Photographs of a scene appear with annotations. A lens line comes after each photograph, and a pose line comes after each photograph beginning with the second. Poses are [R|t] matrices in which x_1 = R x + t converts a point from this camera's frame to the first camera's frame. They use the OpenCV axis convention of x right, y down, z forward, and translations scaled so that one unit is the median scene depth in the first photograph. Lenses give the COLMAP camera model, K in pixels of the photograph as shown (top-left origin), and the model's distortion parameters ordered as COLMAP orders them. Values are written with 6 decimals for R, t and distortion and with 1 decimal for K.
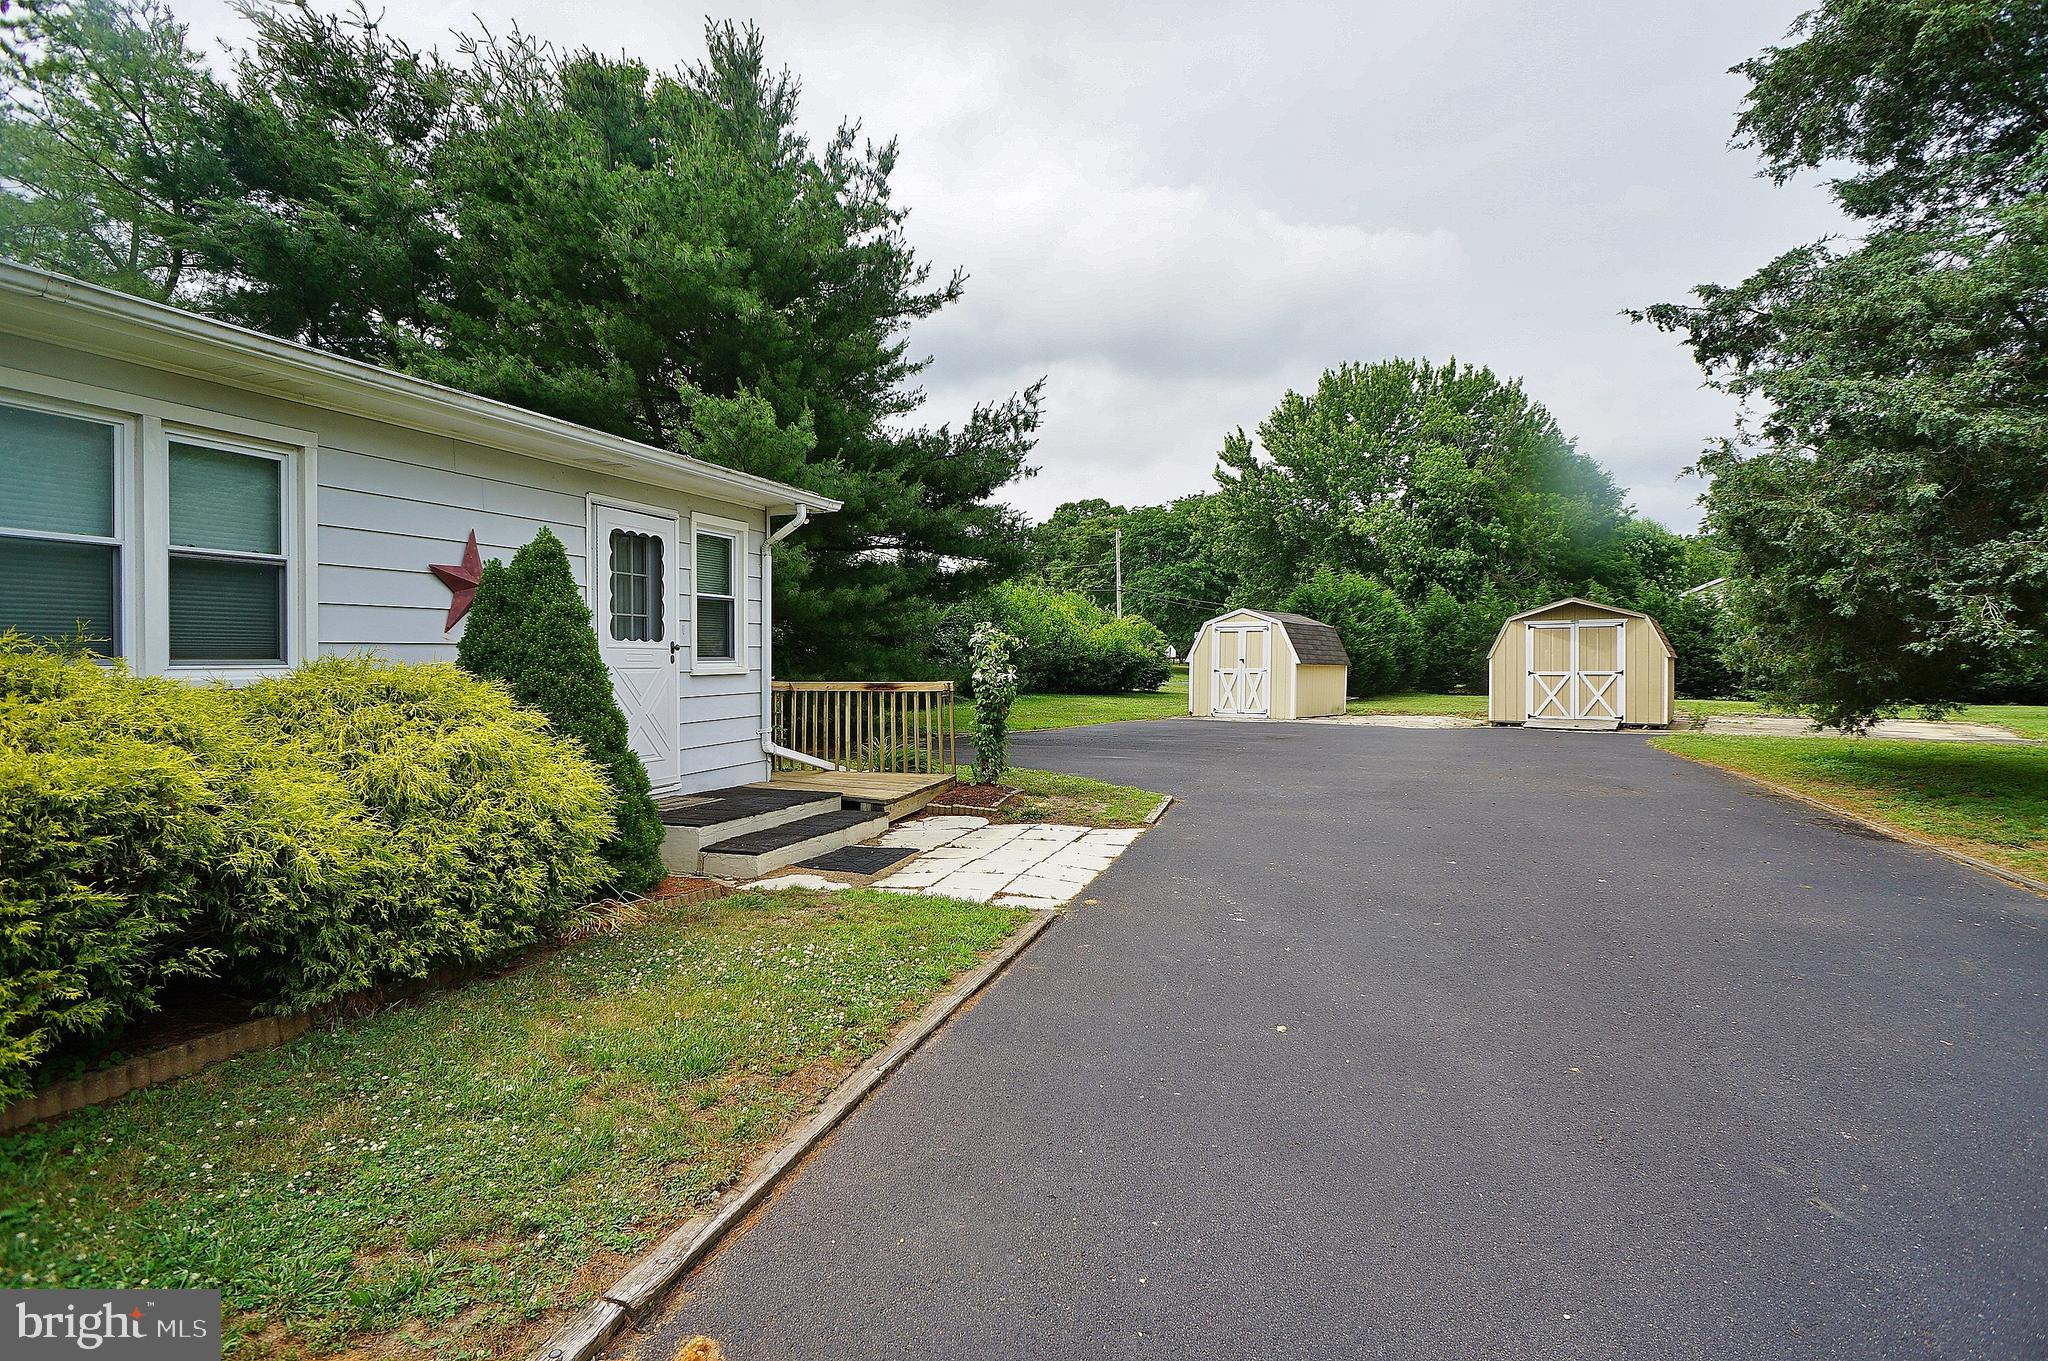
lens RADIAL K [[1087.6, 0, 1022.2], [0, 1087.6, 657.7], [0, 0, 1]] dist [-0.043318, 0.023685]
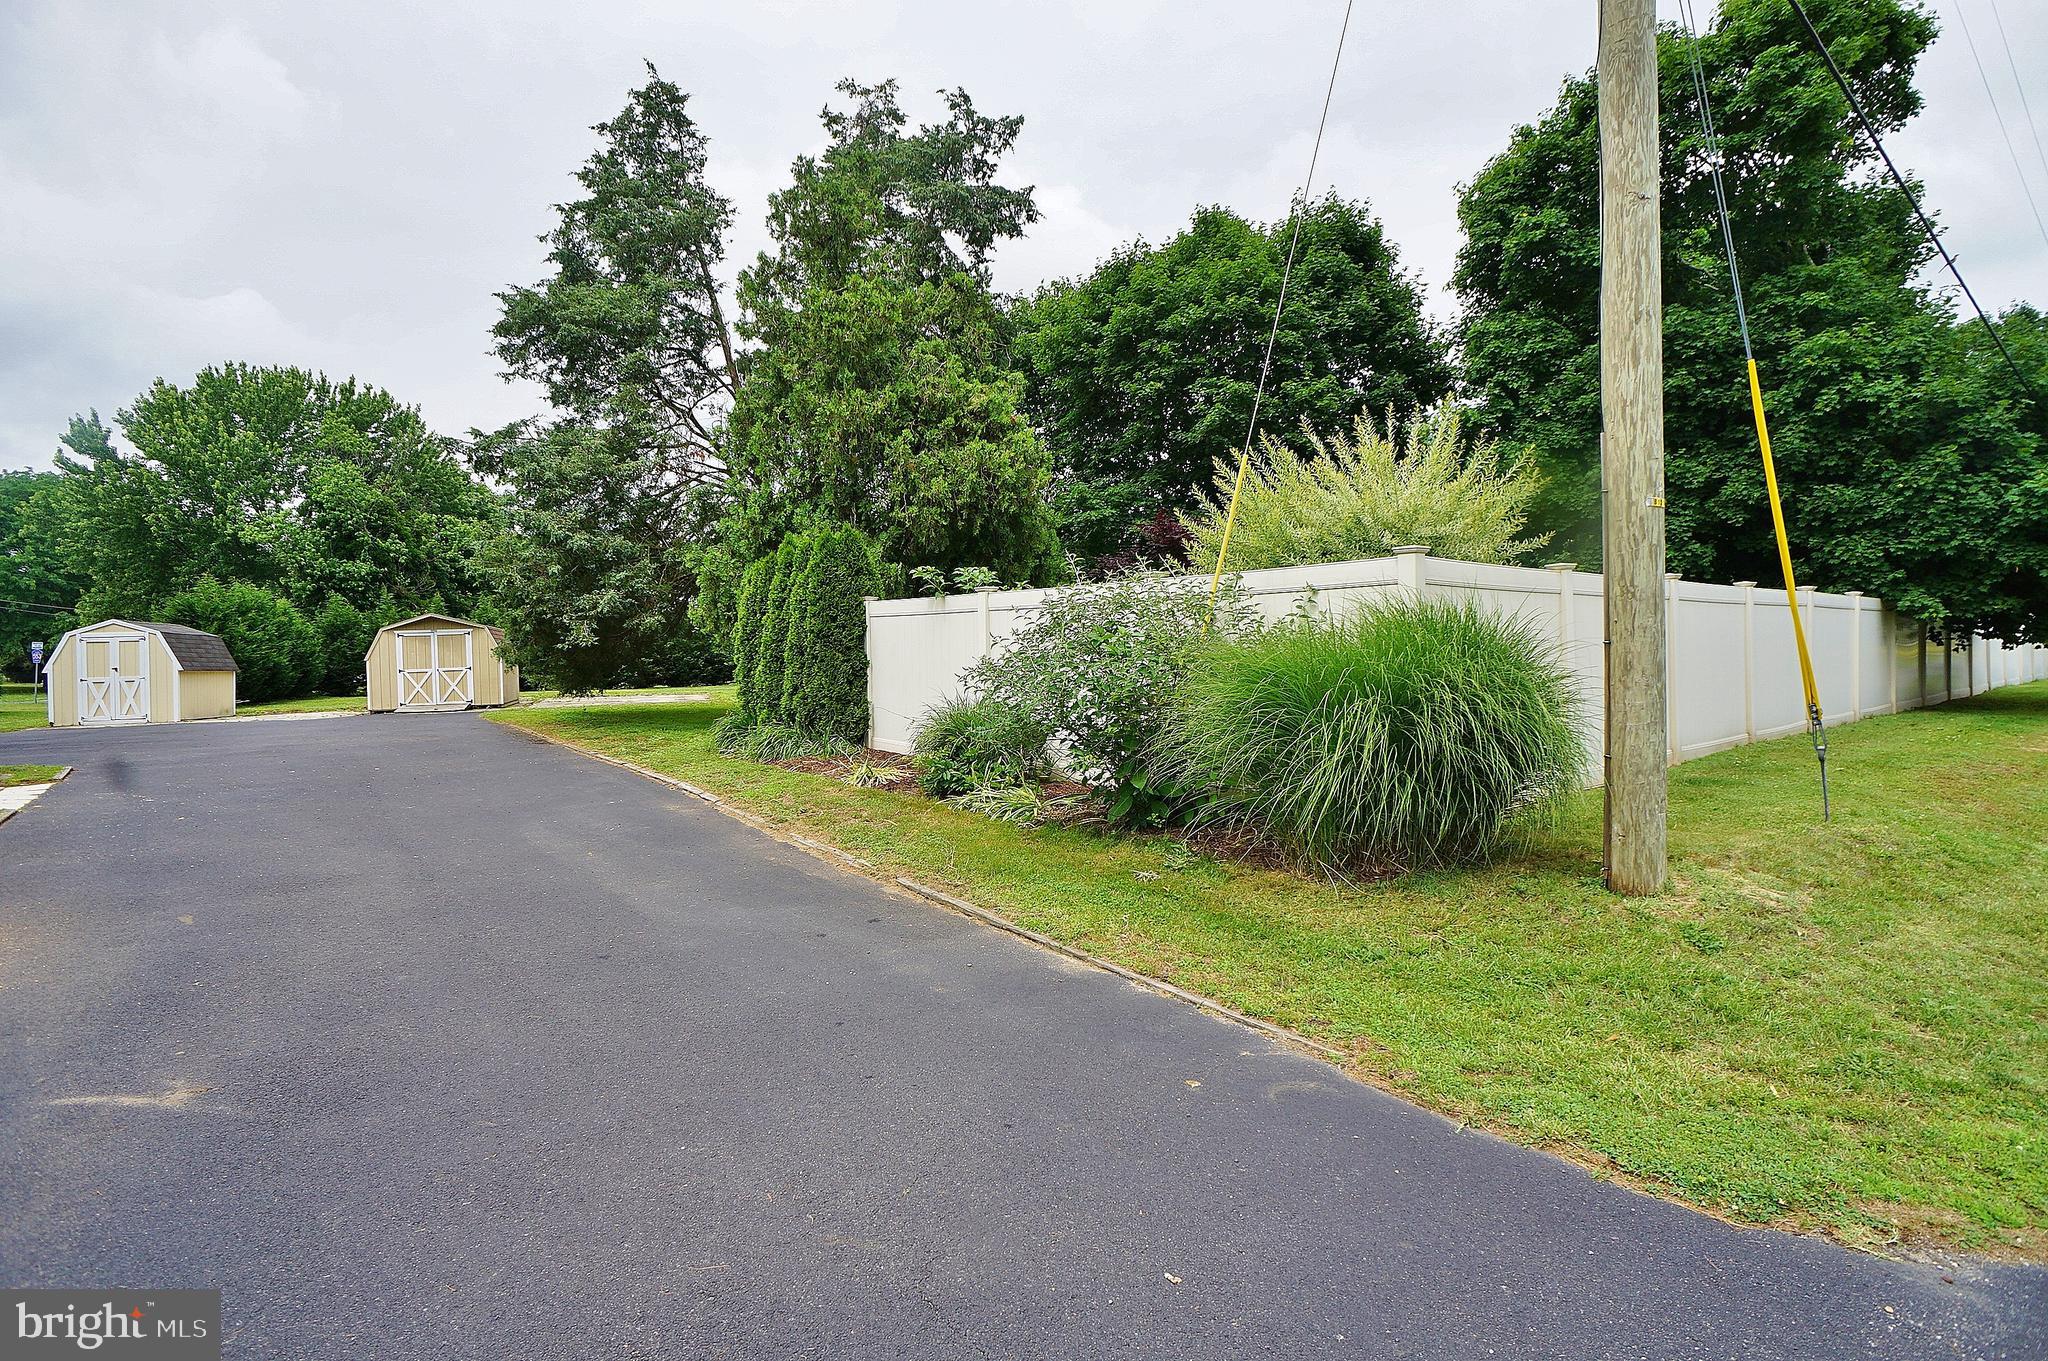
lens RADIAL K [[1087.6, 0, 1022.2], [0, 1087.6, 657.7], [0, 0, 1]] dist [-0.043318, 0.023685]
pose [[0.607446, -0.025042, 0.793966, -0.044096], [0.028026, 0.999556, 0.010085, 0.002870], [-0.793866, 0.016125, 0.607879, -0.170258]]
